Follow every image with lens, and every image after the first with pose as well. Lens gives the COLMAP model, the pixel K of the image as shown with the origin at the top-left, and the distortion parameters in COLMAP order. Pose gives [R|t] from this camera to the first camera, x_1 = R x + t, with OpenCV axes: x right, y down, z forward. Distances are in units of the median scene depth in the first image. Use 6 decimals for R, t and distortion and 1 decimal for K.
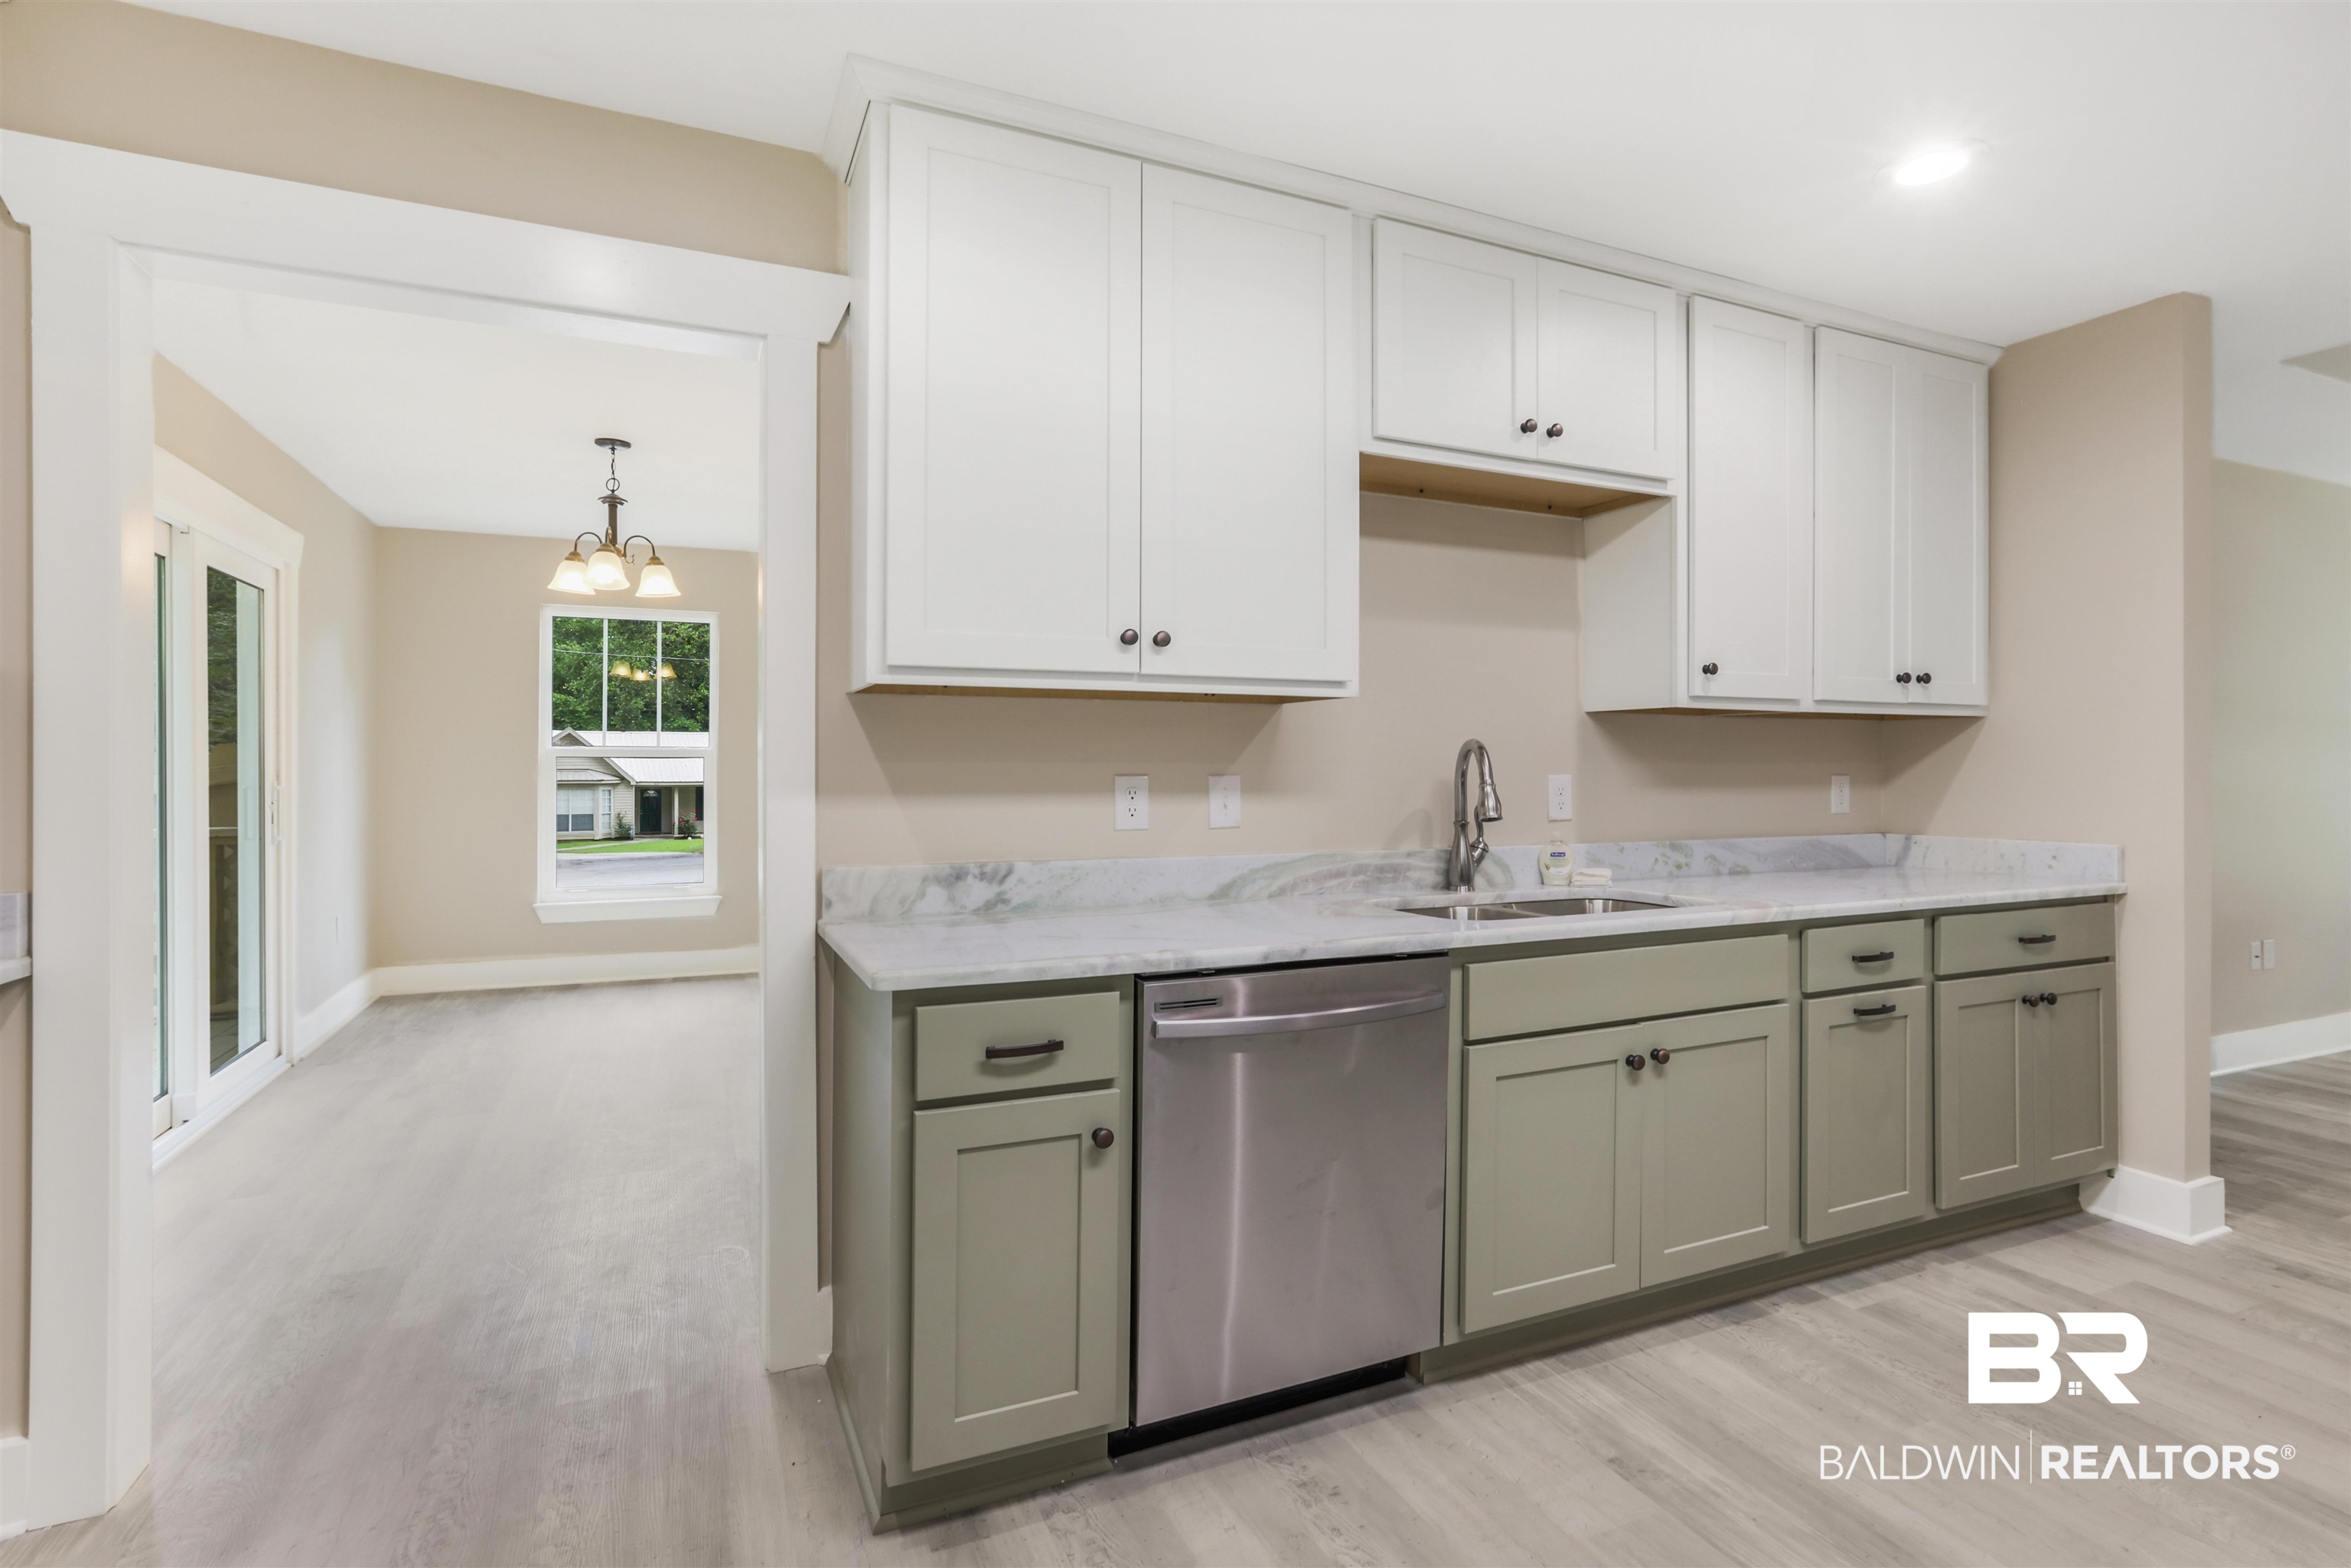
lens RADIAL K [[1087.1, 0, 1187.0], [0, 1087.1, 760.5], [0, 0, 1]] dist [0.030090, 0.002936]
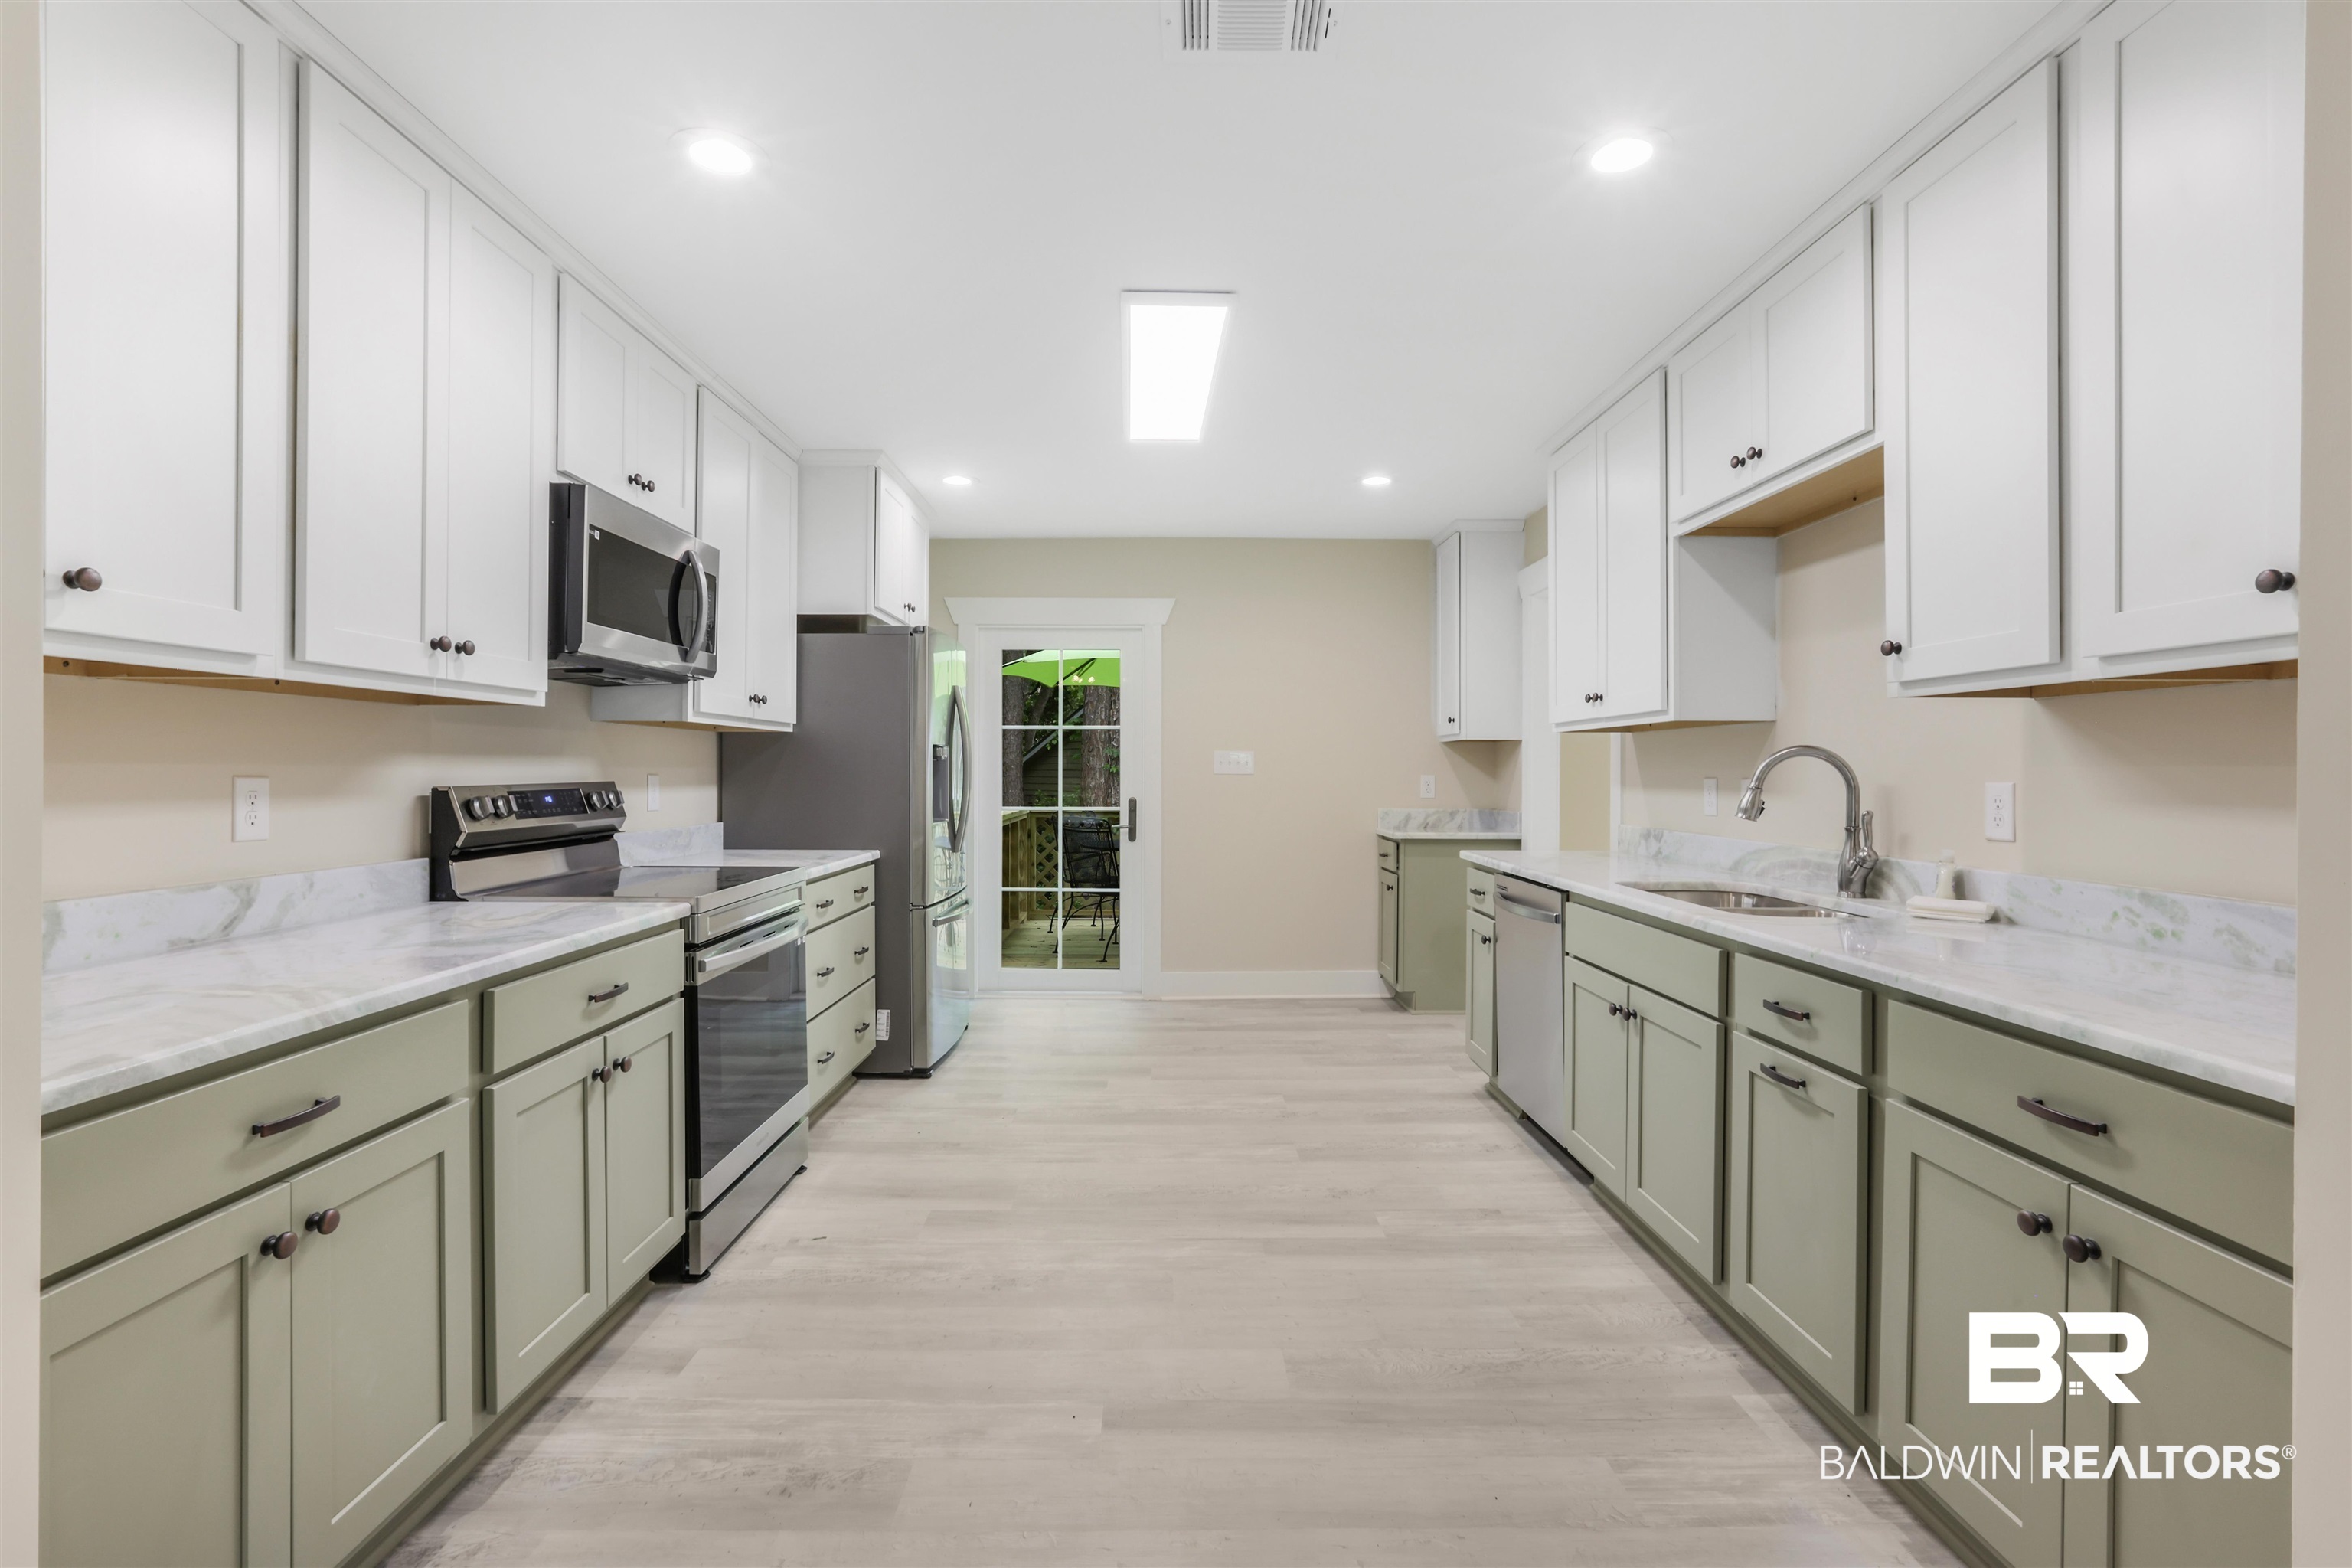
lens RADIAL K [[1087.6, 0, 1176.2], [0, 1087.6, 777.5], [0, 0, 1]] dist [0.030090, 0.002936]
pose [[-0.402256, 0.003721, -0.915520, 1.444212], [0.001193, 0.999993, 0.003540, 0.008696], [0.915526, 0.000331, -0.402258, 0.876922]]
